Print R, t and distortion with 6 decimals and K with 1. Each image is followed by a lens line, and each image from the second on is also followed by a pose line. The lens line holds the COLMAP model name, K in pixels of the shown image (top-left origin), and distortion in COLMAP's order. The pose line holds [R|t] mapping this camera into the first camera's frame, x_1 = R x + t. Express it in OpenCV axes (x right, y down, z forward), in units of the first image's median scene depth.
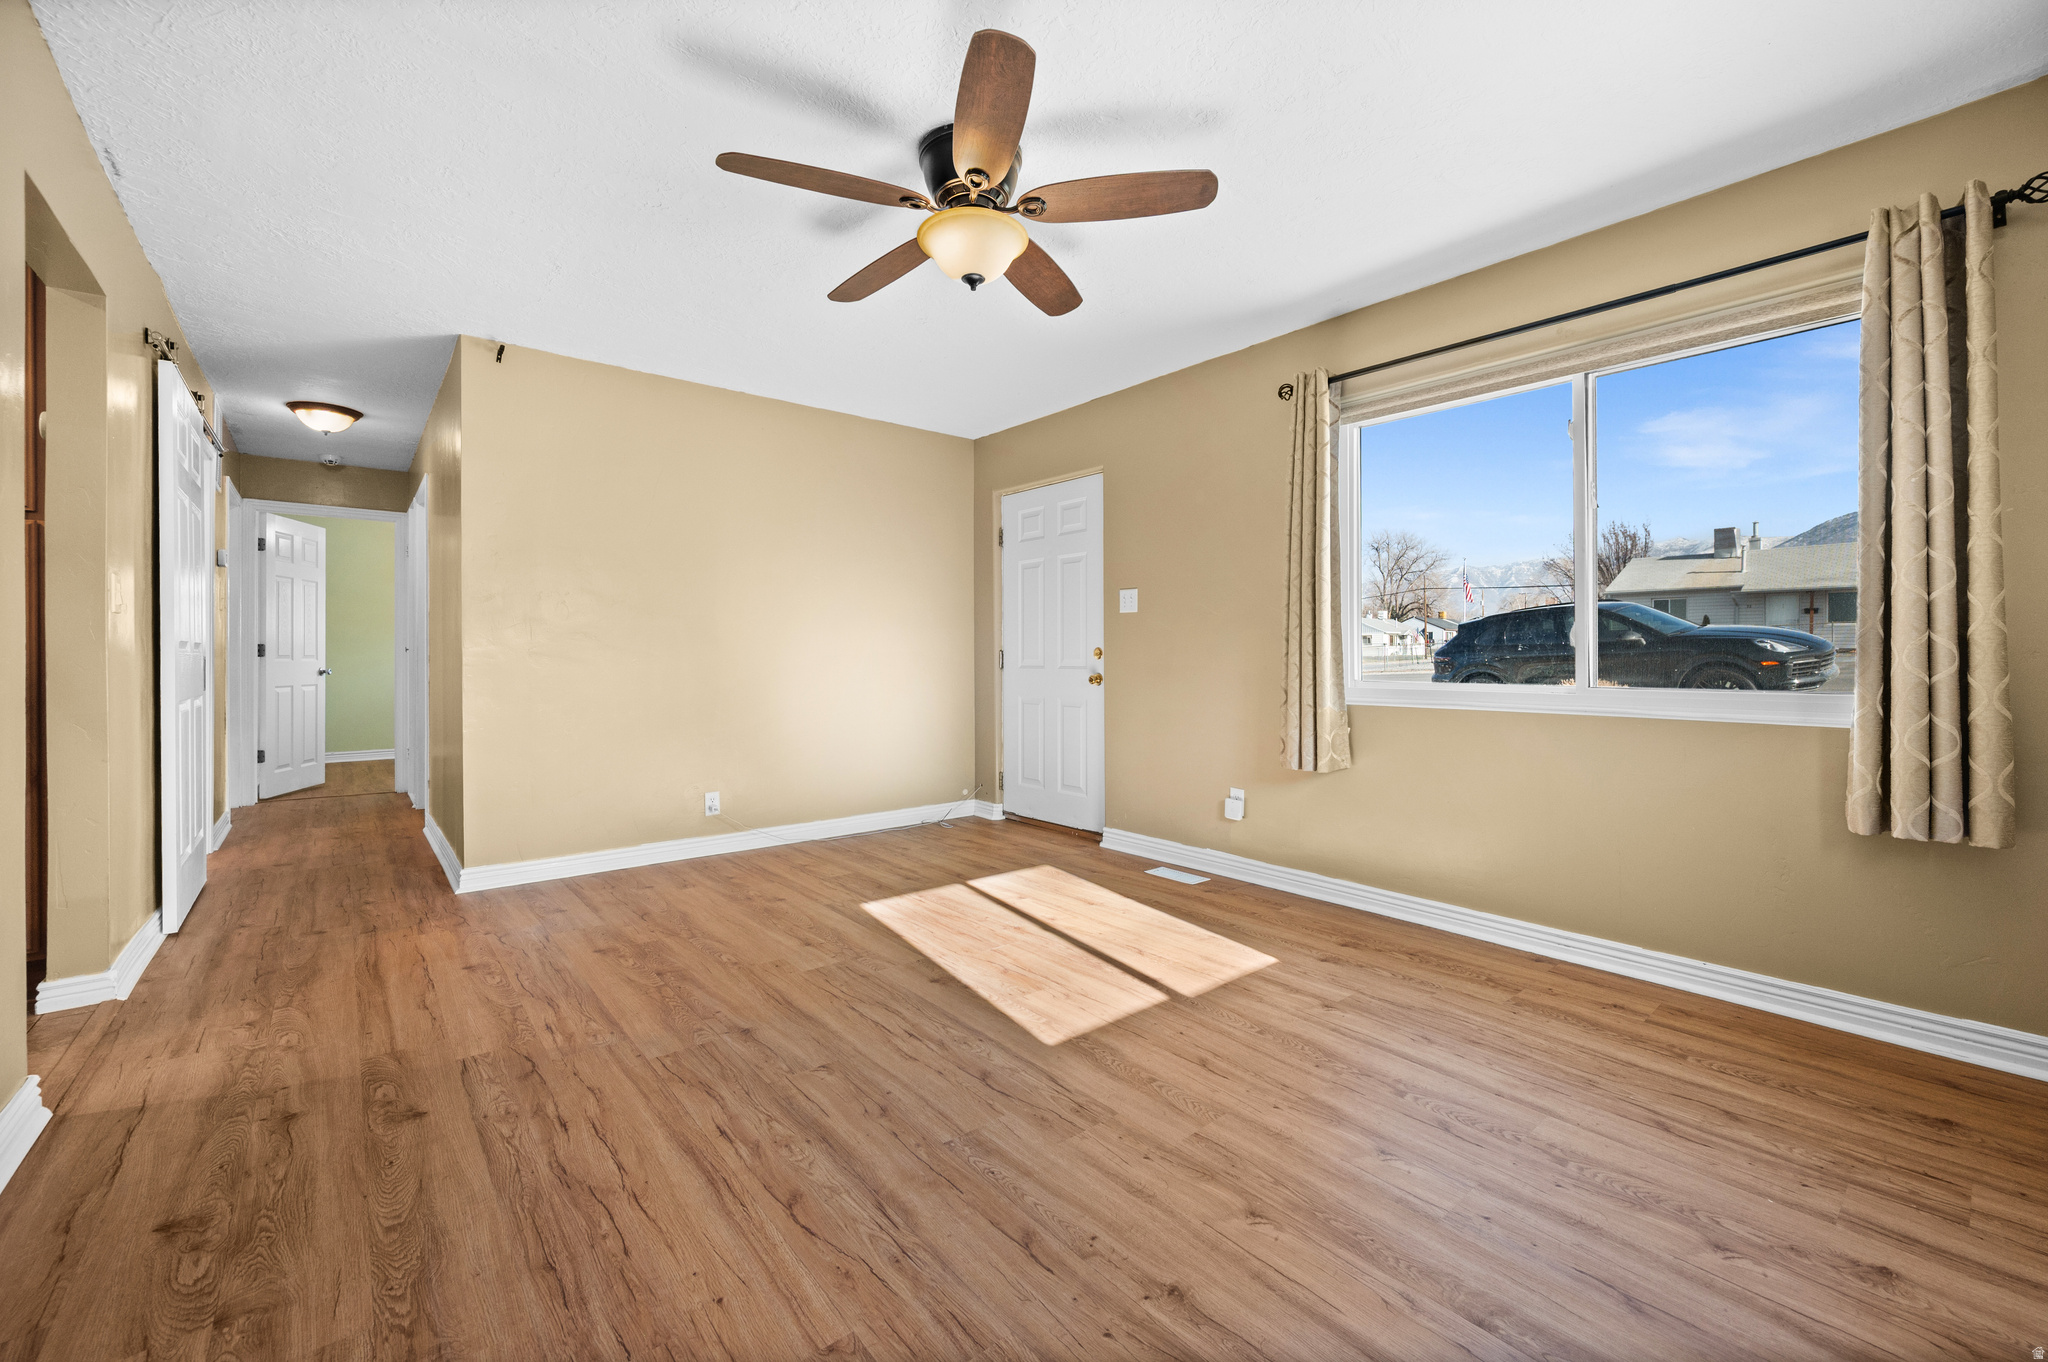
lens RADIAL K [[826.8, 0, 1030.9], [0, 826.8, 664.1], [0, 0, 1]] dist [0.000467, -0.000050]
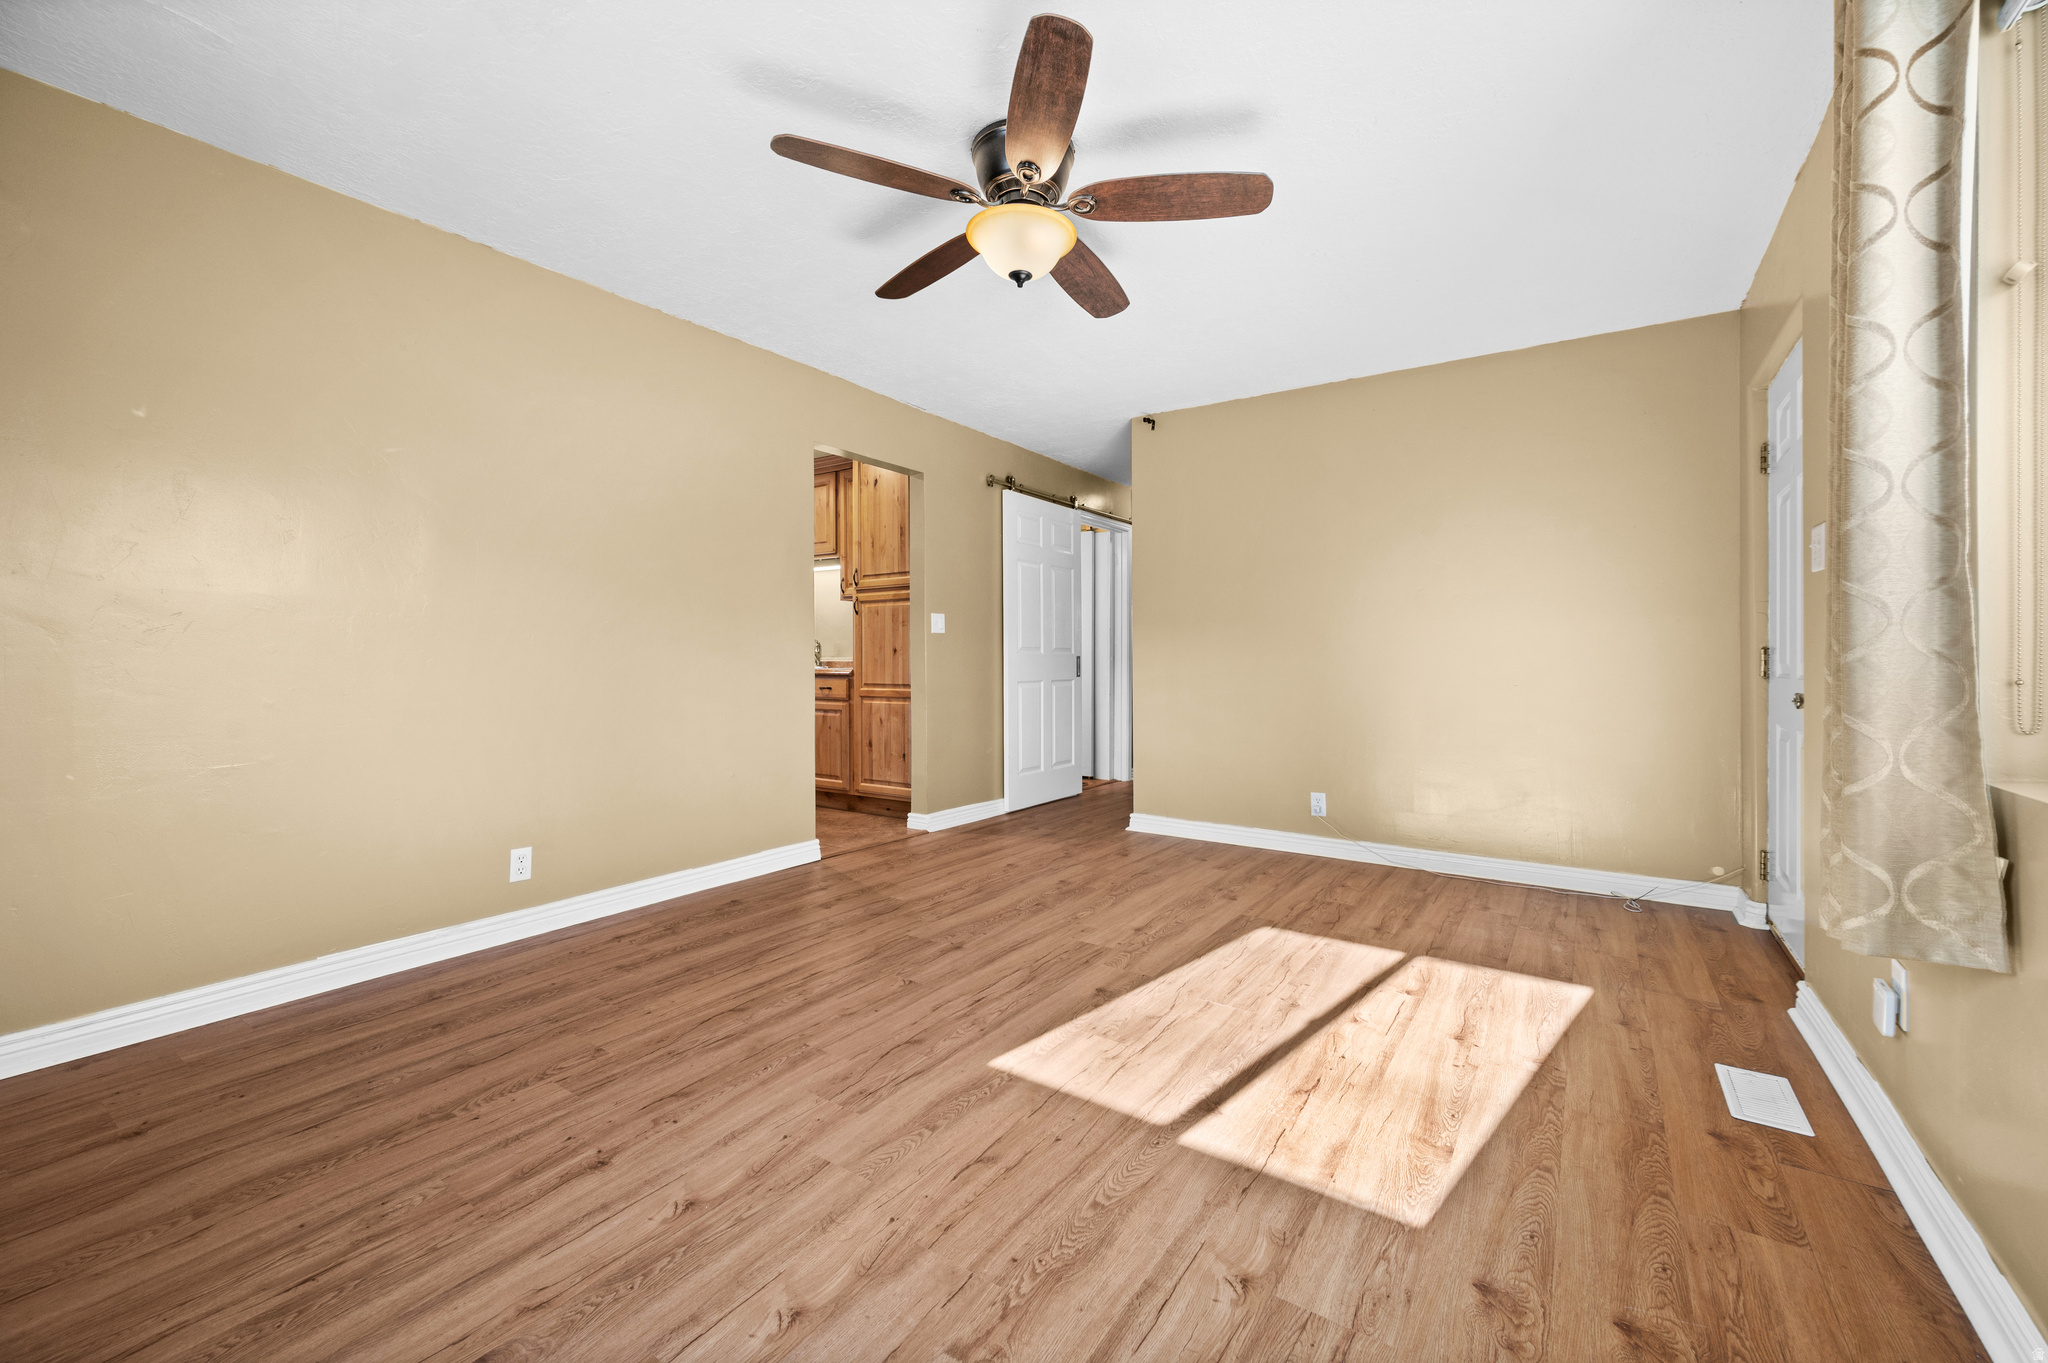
lens RADIAL K [[826.8, 0, 1033.3], [0, 826.8, 665.3], [0, 0, 1]] dist [0.000467, -0.000050]
pose [[0.276349, 0.011854, -0.960984, 0.855669], [-0.011788, 0.999891, 0.008944, -0.006025], [0.960985, 0.008857, 0.276458, 0.707574]]
